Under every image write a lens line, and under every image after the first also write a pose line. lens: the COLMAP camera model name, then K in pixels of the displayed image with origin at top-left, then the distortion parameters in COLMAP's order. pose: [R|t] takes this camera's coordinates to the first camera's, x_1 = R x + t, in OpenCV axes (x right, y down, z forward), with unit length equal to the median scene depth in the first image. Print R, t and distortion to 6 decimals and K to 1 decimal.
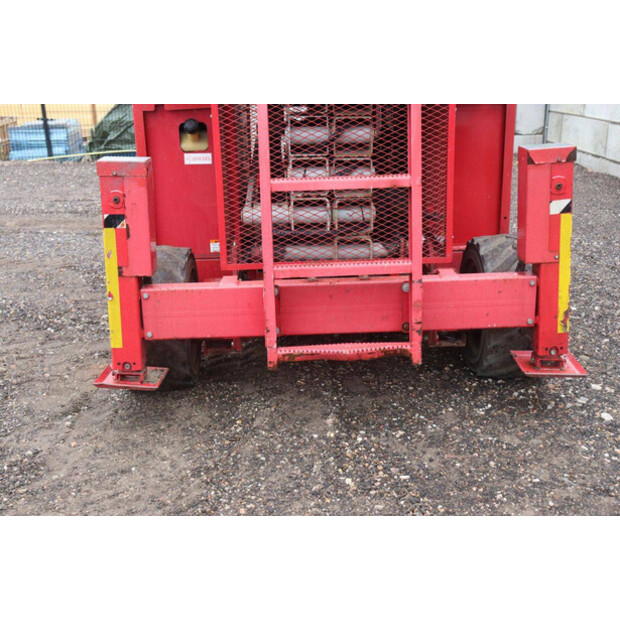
lens RADIAL K [[803.5, 0, 310.0], [0, 803.5, 310.0], [0, 0, 1]] dist [-0.003041, 0.090076]
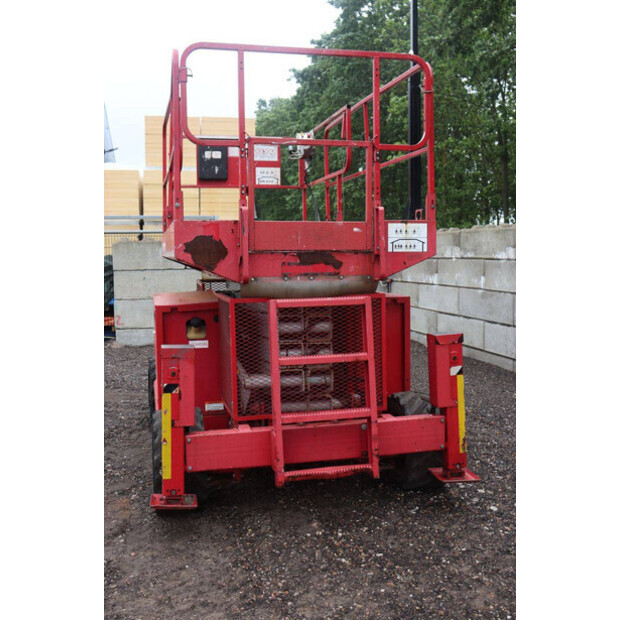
lens RADIAL K [[695.0, 0, 309.3], [0, 695.0, 300.4], [0, 0, 1]] dist [-0.088268, 0.200342]
pose [[0.980311, -0.006116, 0.197365, -0.233002], [0.052875, 0.971150, -0.232535, 0.037574], [-0.190249, 0.238392, 0.952352, -0.266899]]
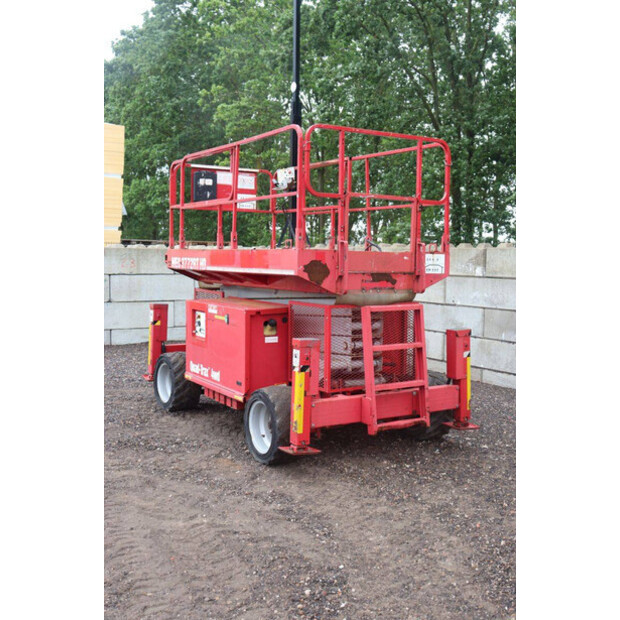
lens RADIAL K [[731.9, 0, 301.9], [0, 731.9, 298.7], [0, 0, 1]] dist [-0.064924, 0.208100]
pose [[0.876102, 0.001968, 0.482121, -1.104562], [0.116187, 0.969658, -0.215091, 0.113399], [-0.467916, 0.244458, 0.849291, -0.606621]]
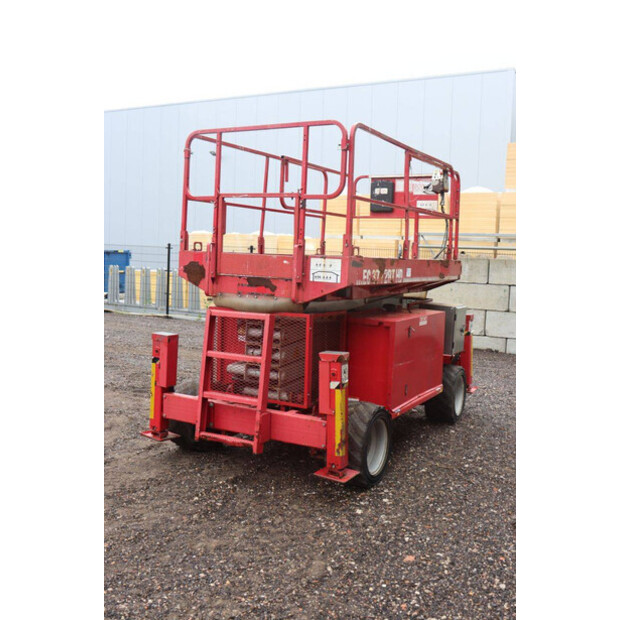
lens RADIAL K [[645.8, 0, 310.0], [0, 645.8, 310.0], [0, 0, 1]] dist [-0.045453, 0.004128]
pose [[0.853256, 0.093726, -0.513001, 0.982578], [-0.205363, 0.964619, -0.165336, -0.035877], [0.479354, 0.246425, 0.842315, -0.322104]]
